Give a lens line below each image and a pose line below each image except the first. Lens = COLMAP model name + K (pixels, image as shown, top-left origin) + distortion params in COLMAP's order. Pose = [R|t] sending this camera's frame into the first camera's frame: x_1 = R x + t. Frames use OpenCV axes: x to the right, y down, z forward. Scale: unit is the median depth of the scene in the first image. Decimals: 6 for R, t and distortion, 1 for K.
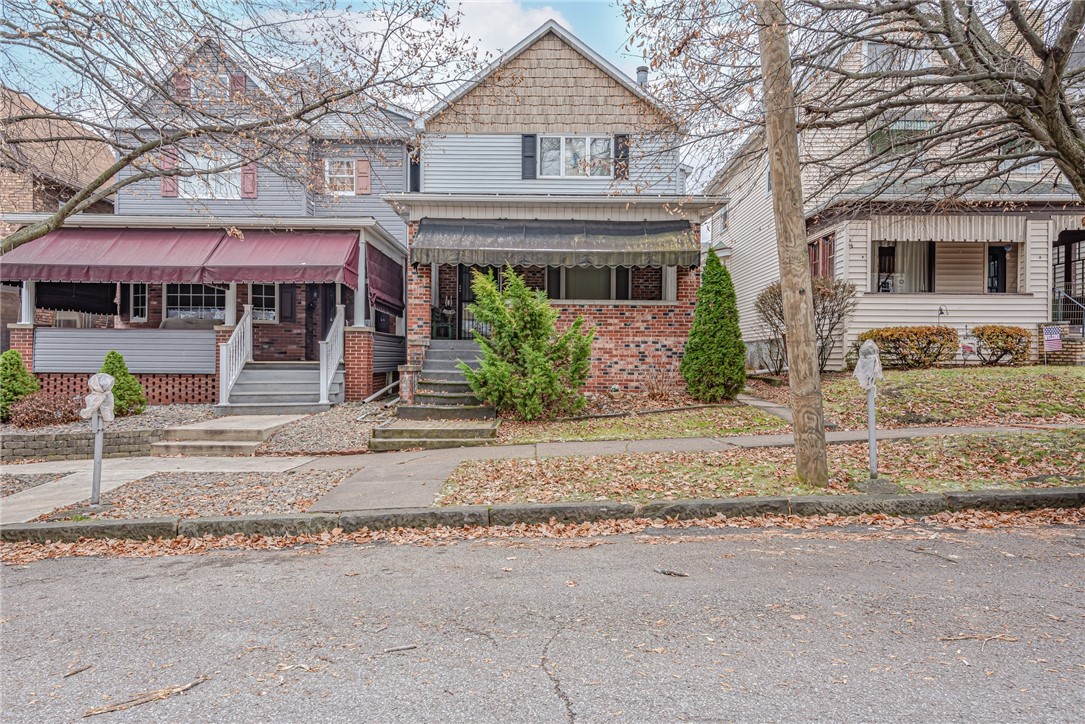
lens RADIAL K [[650.5, 0, 542.5], [0, 650.5, 362.0], [0, 0, 1]] dist [0.019367, 0.000562]
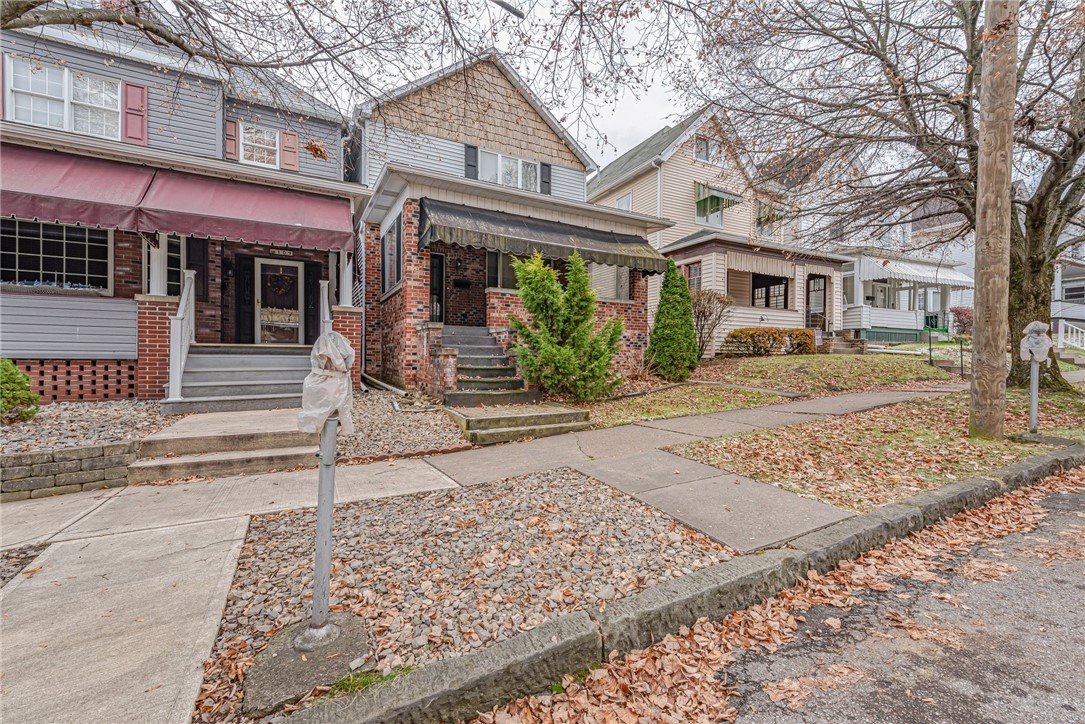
lens RADIAL K [[449.4, 0, 542.5], [0, 449.4, 362.0], [0, 0, 1]] dist [0.010014, -0.000487]
pose [[0.875336, -0.001314, 0.483513, -0.355632], [-0.000695, 0.999992, 0.003975, 0.019294], [-0.483514, -0.003816, 0.875328, 0.337045]]
